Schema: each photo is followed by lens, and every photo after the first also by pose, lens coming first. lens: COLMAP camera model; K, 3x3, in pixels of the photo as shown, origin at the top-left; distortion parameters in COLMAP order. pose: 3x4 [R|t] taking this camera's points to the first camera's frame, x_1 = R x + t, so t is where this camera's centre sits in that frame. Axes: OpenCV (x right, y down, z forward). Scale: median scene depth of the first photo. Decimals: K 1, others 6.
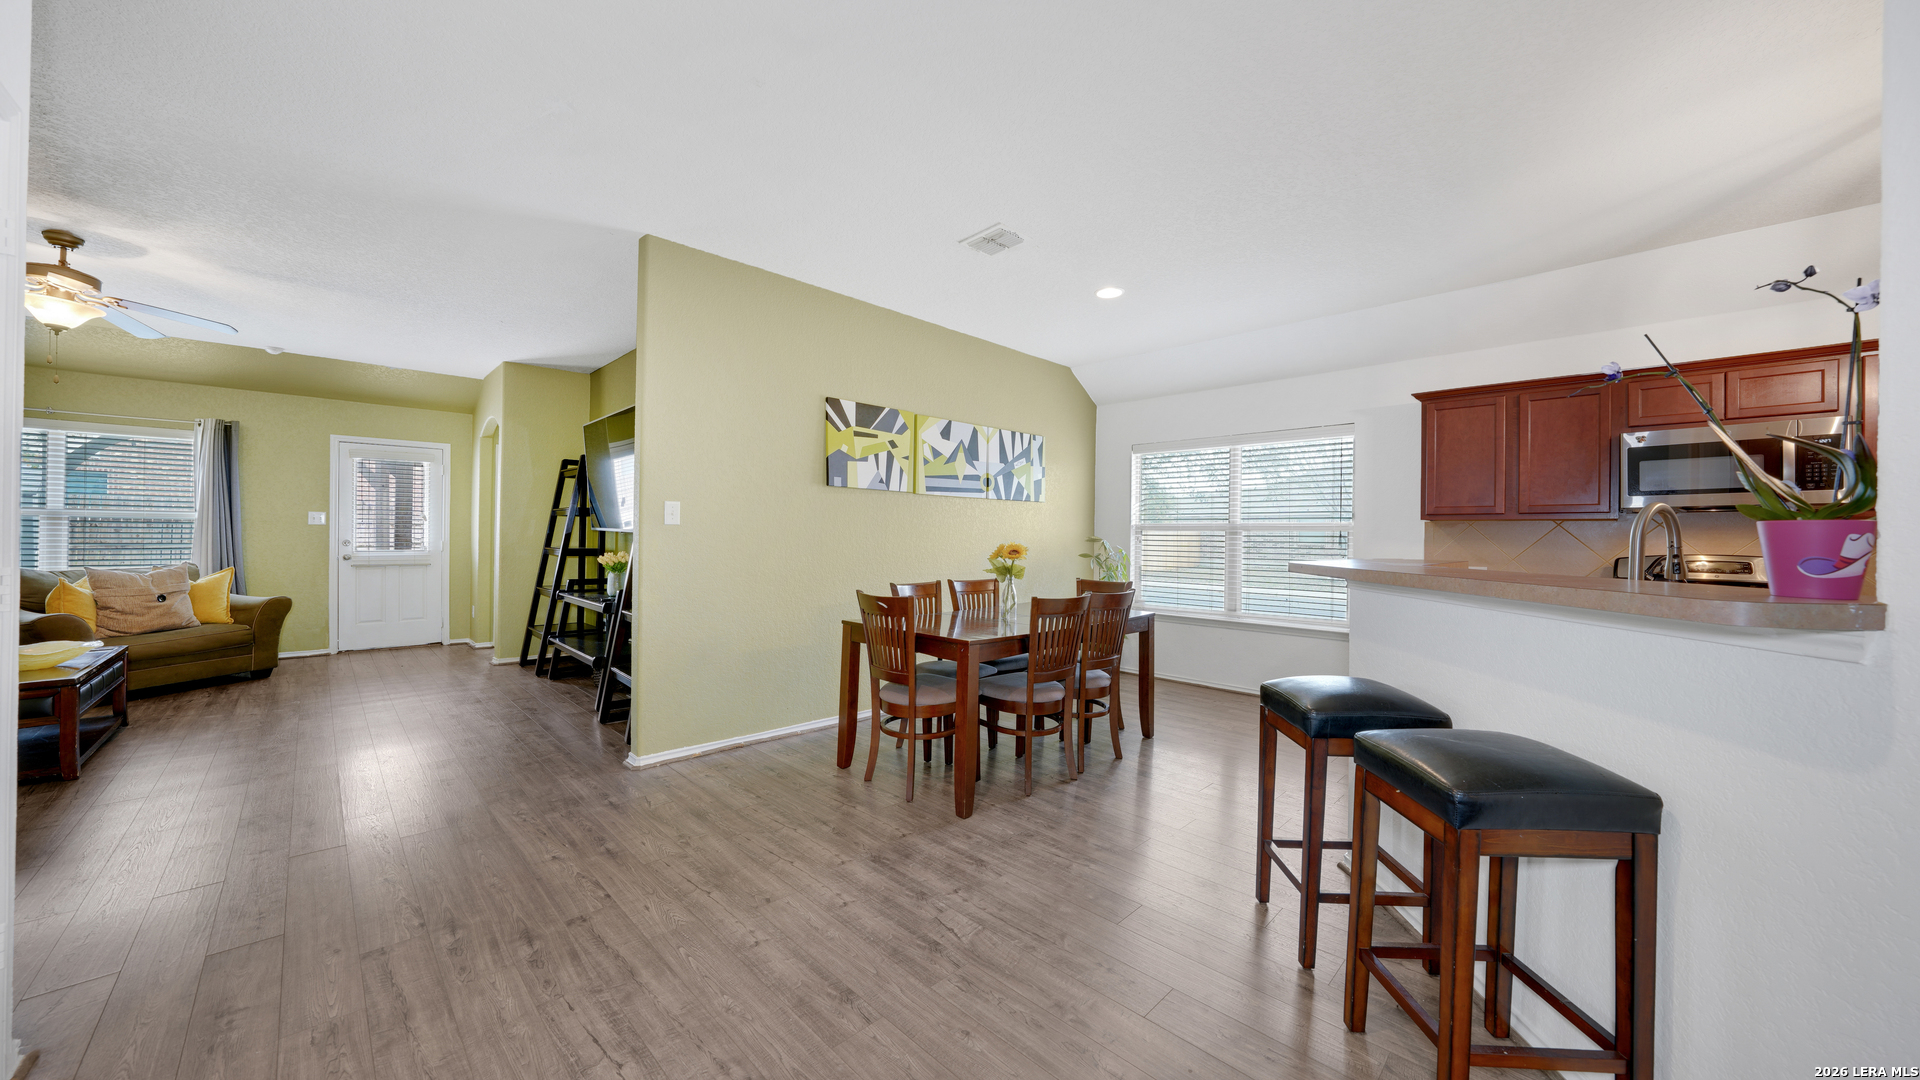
lens RADIAL K [[661.1, 0, 965.5], [0, 661.1, 537.1], [0, 0, 1]] dist [-0.017584, 0.000887]
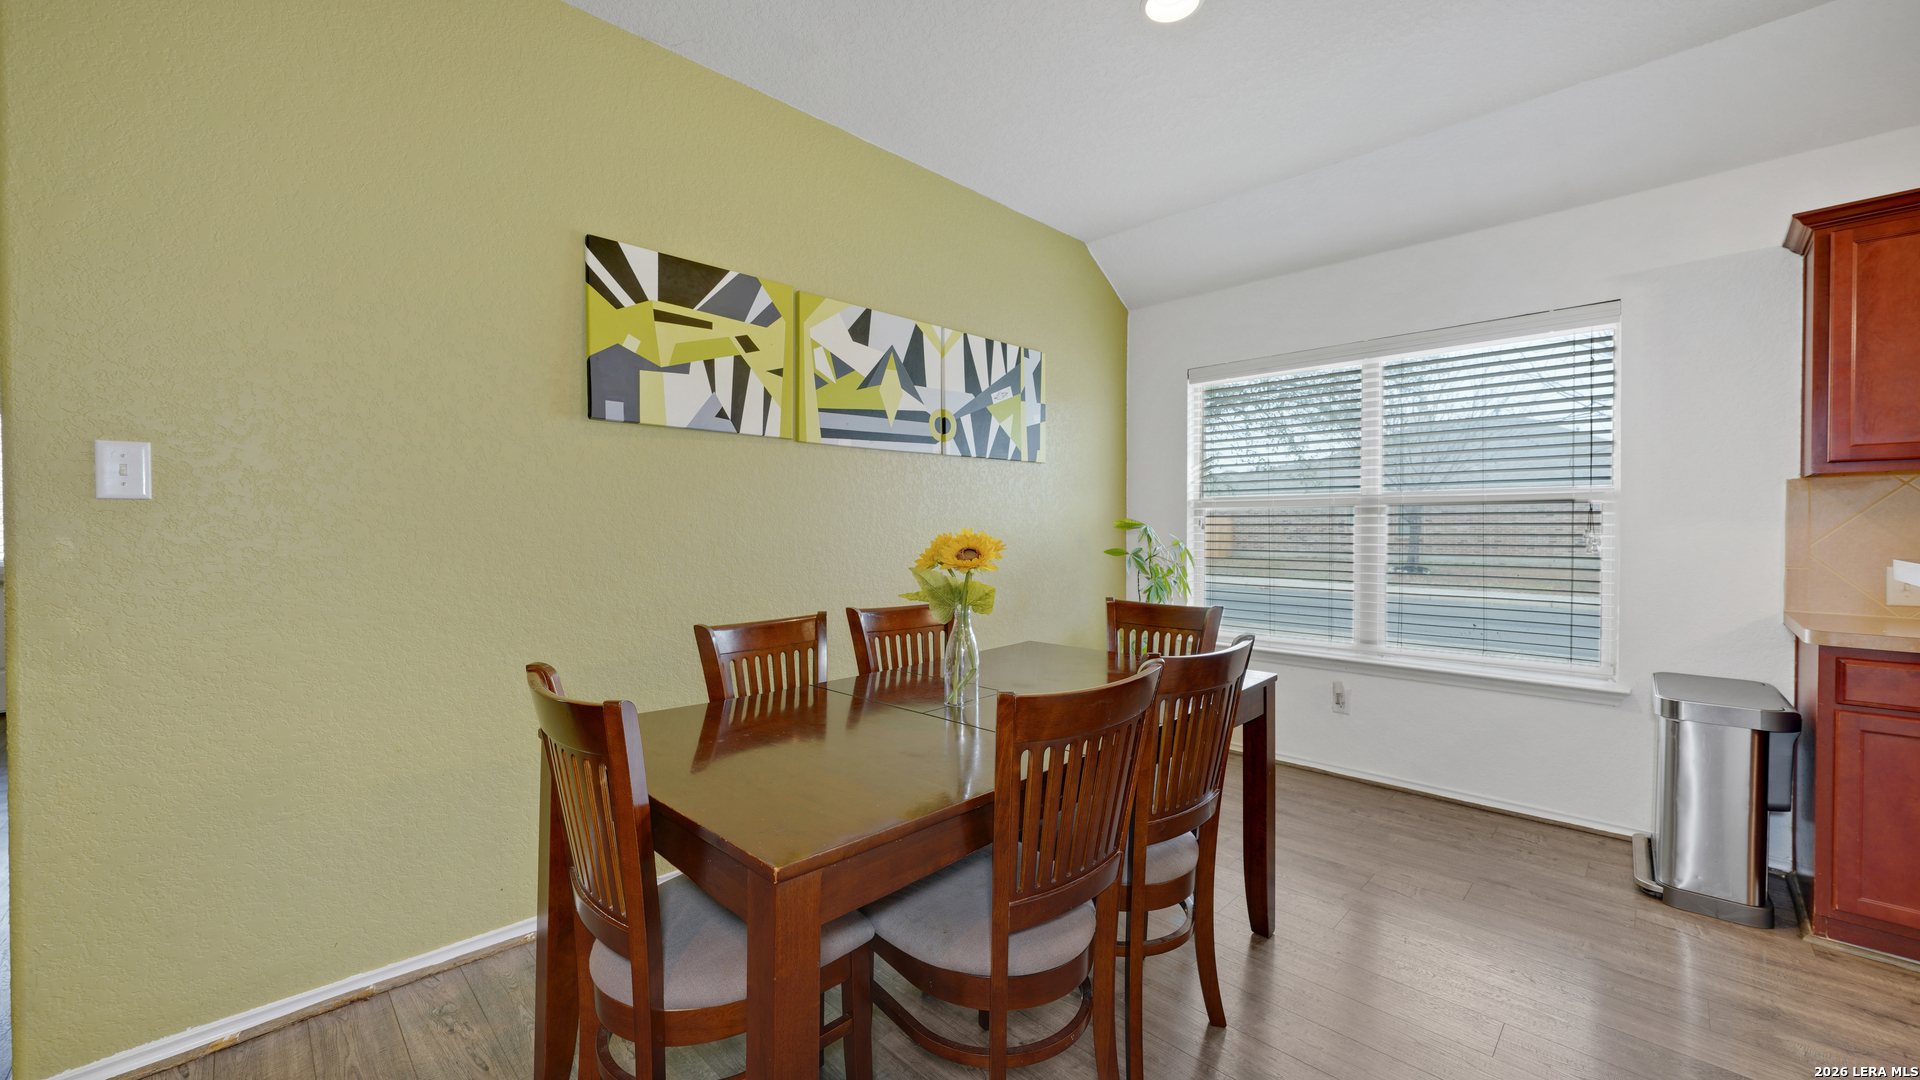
lens RADIAL K [[737.0, 0, 962.8], [0, 737.0, 536.3], [0, 0, 1]] dist [-0.011936, 0.001832]
pose [[0.999912, -0.013240, -0.000885, 0.056735], [0.013251, 0.999823, 0.013370, 0.004110], [0.000707, -0.013380, 0.999910, 0.422947]]
